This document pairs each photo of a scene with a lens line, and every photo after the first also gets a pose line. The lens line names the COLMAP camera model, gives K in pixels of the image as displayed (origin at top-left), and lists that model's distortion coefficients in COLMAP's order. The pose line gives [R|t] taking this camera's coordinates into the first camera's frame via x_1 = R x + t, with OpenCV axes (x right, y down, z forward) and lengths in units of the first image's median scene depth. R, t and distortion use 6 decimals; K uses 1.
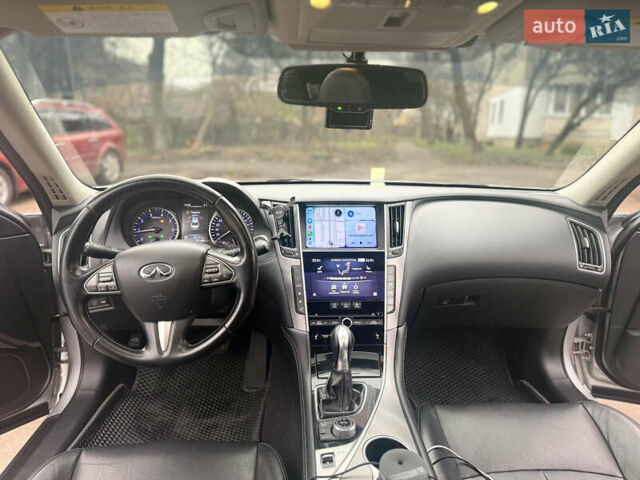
lens RADIAL K [[458.0, 0, 320.0], [0, 458.0, 240.0], [0, 0, 1]] dist [0.040151, -0.054436]
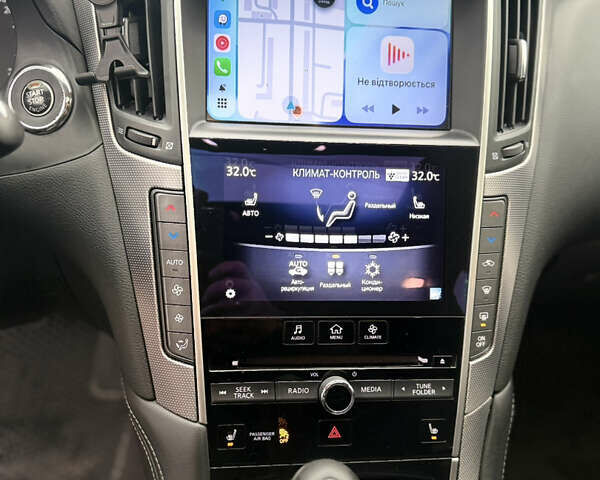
lens RADIAL K [[573.8, 0, 300.0], [0, 573.8, 240.0], [0, 0, 1]] dist [0.118745, -0.278708]
pose [[0.997251, 0.033361, 0.066163, 0.006636], [-0.051657, 0.953167, 0.298001, -0.022371], [-0.053123, -0.300599, 0.952270, 0.647407]]
